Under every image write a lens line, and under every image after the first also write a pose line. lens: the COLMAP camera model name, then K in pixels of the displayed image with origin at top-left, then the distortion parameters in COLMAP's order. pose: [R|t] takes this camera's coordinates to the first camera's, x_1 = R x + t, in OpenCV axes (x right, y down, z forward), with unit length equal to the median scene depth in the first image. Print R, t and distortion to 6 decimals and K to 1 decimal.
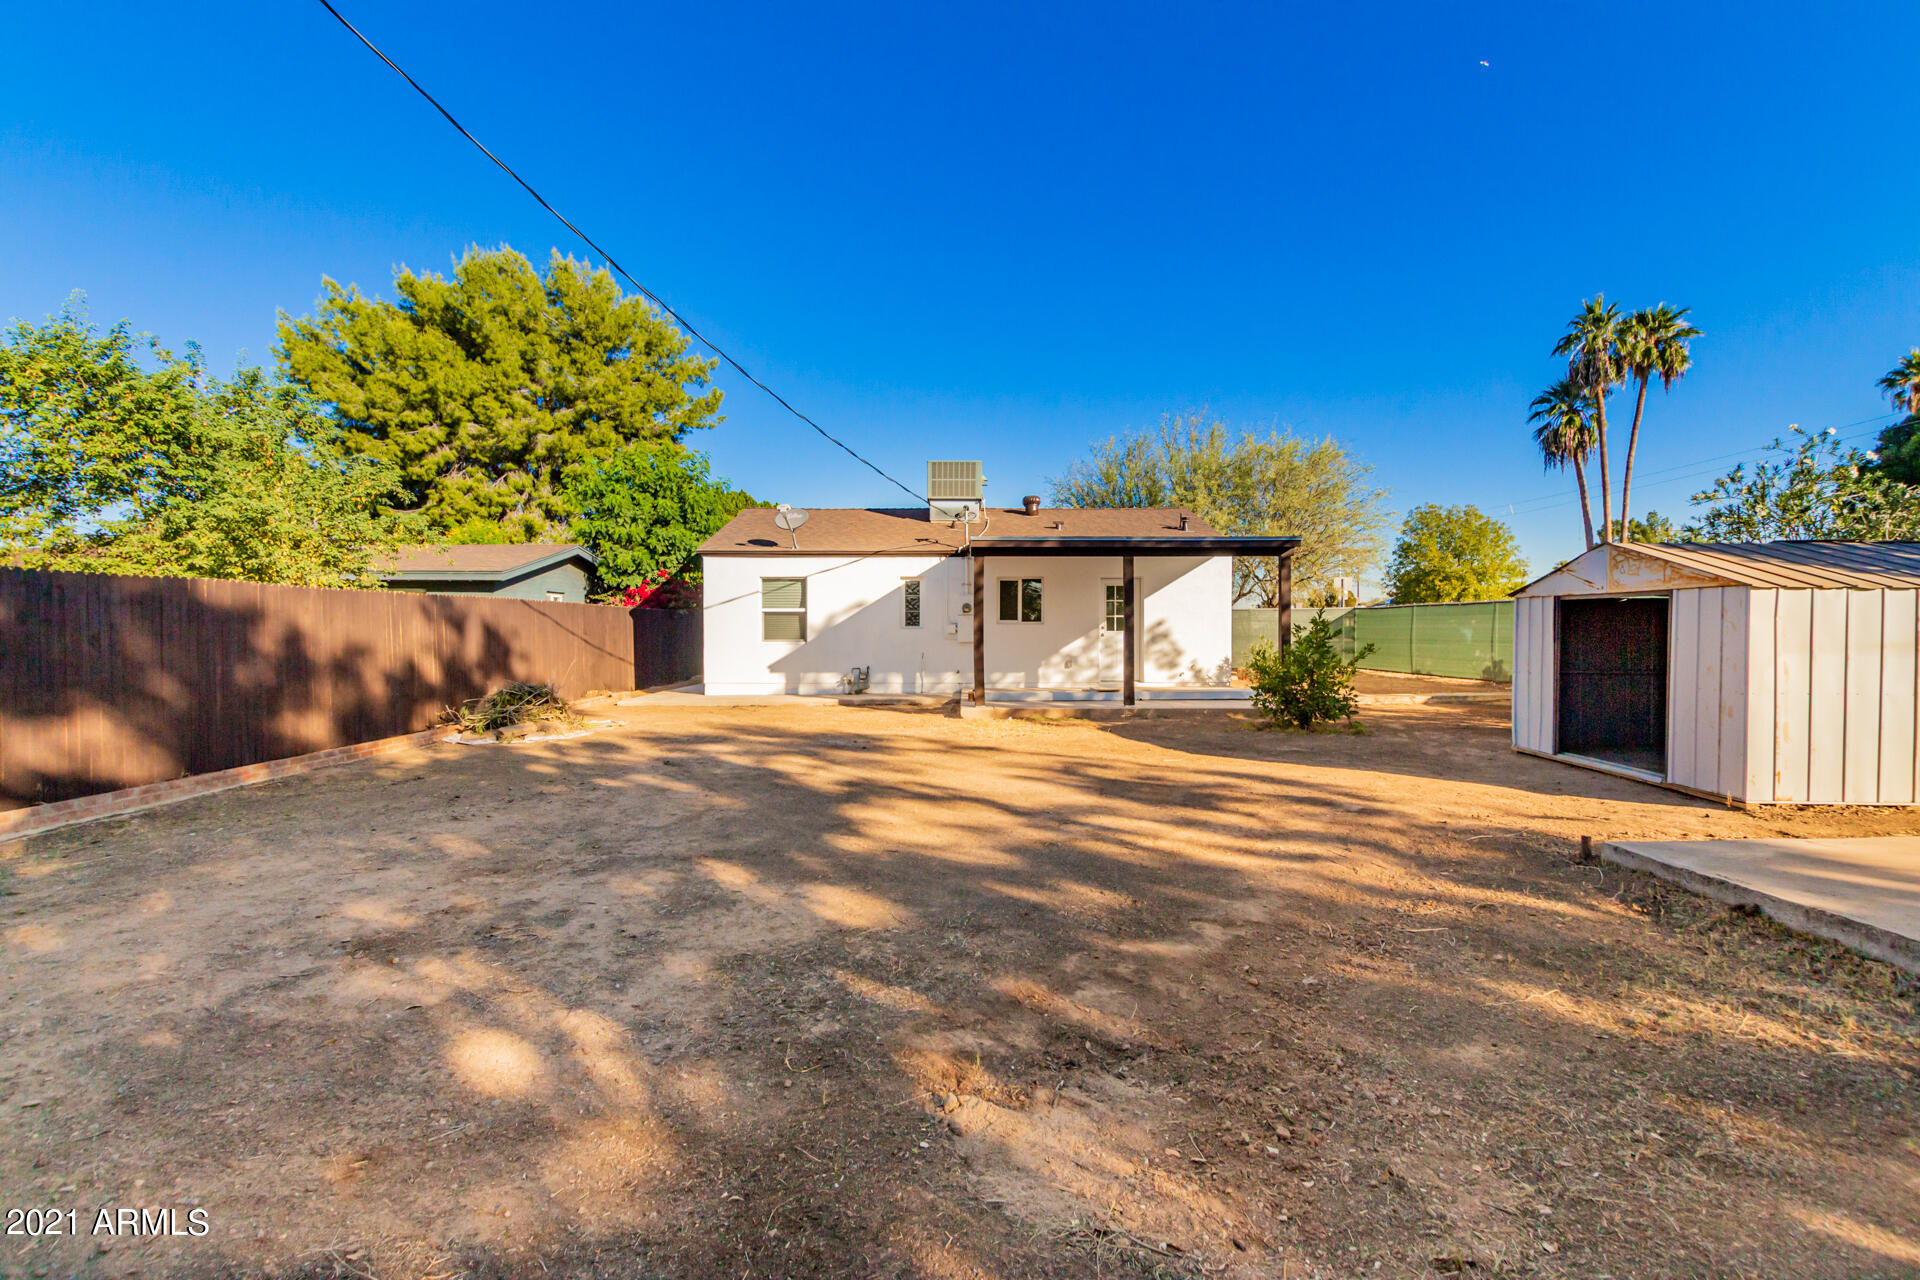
lens RADIAL K [[881.3, 0, 969.7], [0, 881.3, 648.1], [0, 0, 1]] dist [0.007396, -0.004300]
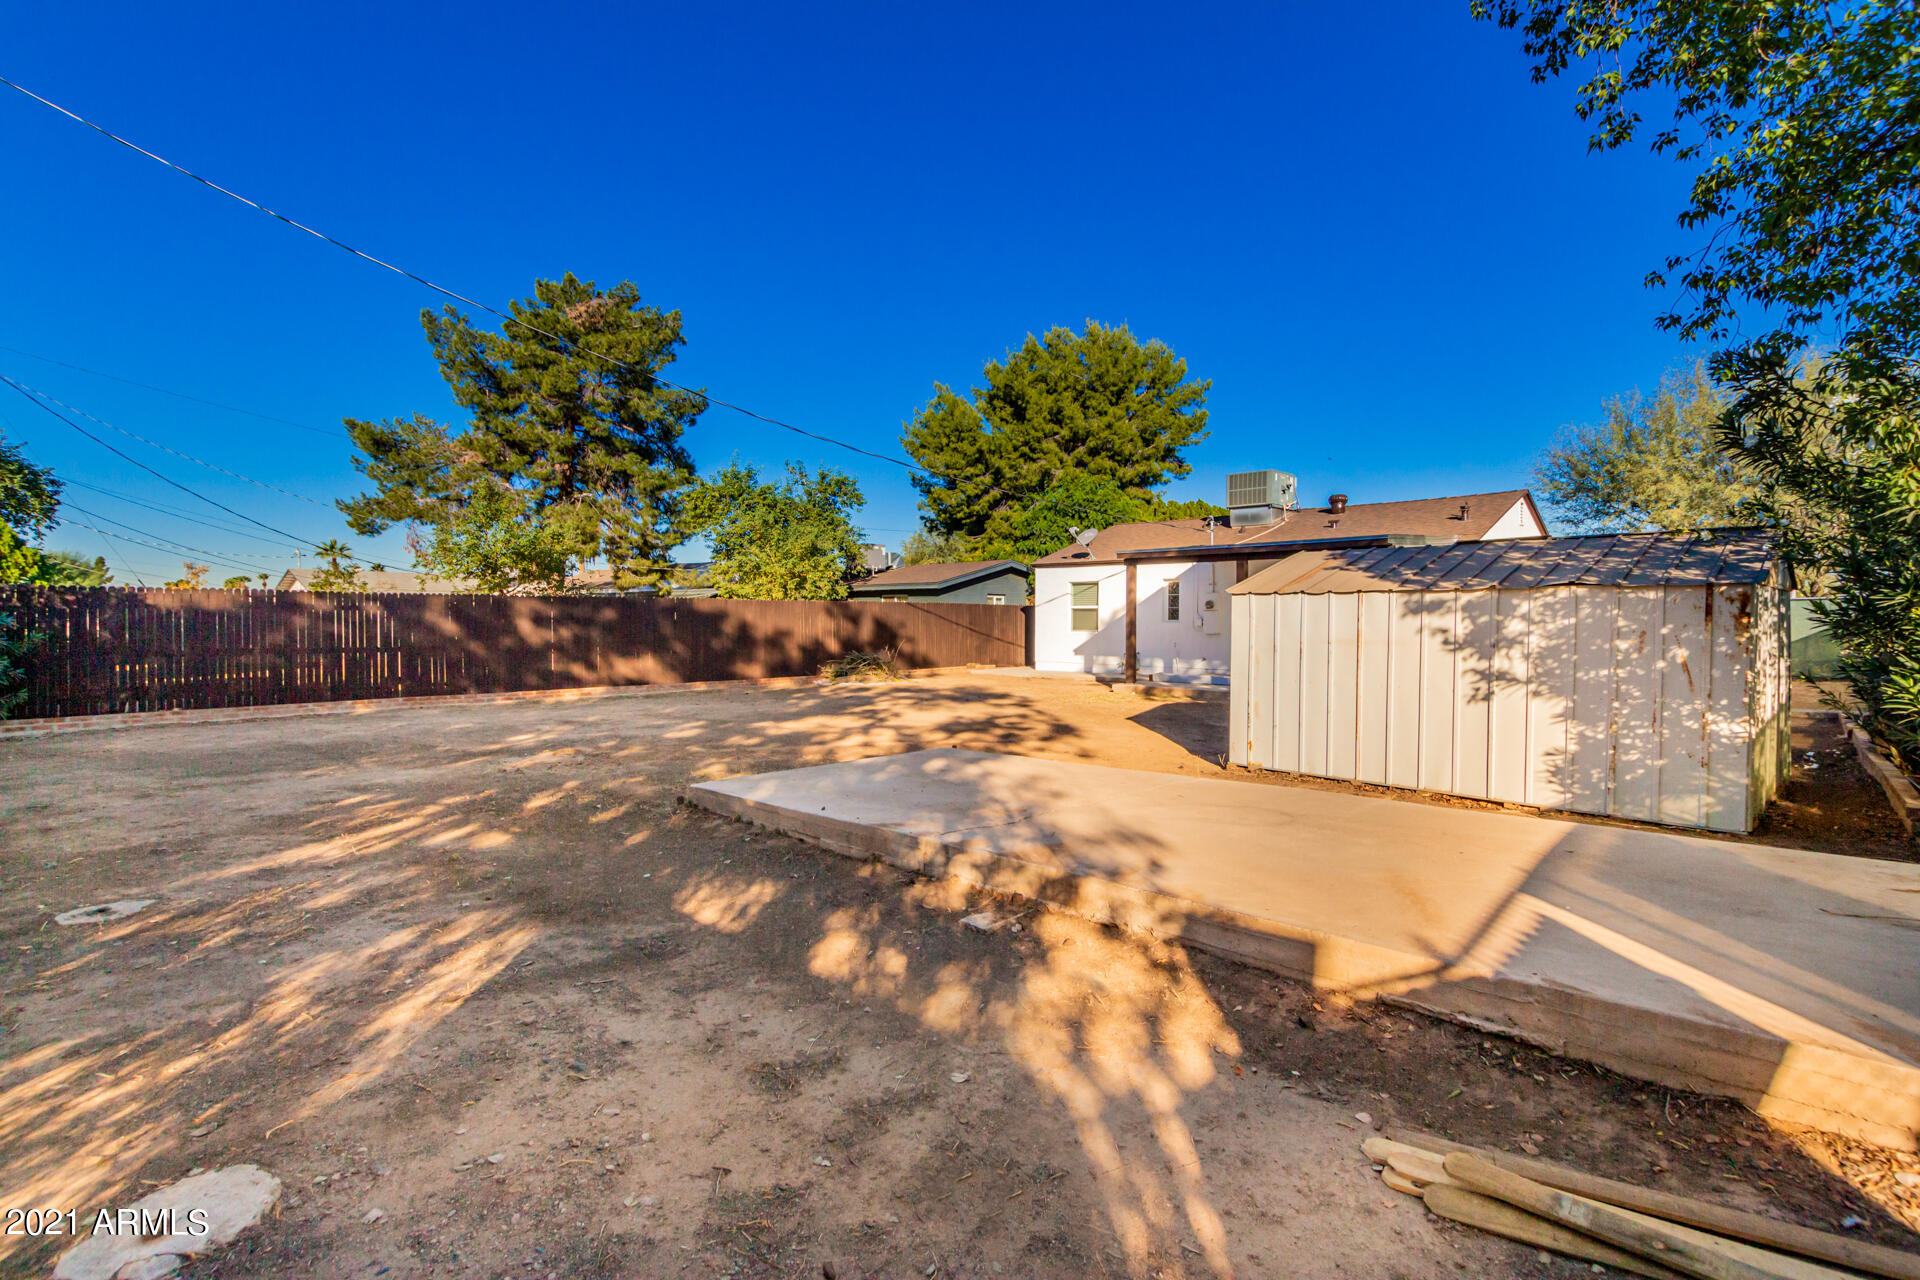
lens RADIAL K [[881.3, 0, 957.0], [0, 881.3, 631.6], [0, 0, 1]] dist [0.007396, -0.004300]
pose [[0.727191, 0.010967, -0.686347, 0.544767], [-0.015783, 0.999875, -0.000745, -0.003164], [0.686253, 0.011374, 0.727274, -0.075294]]
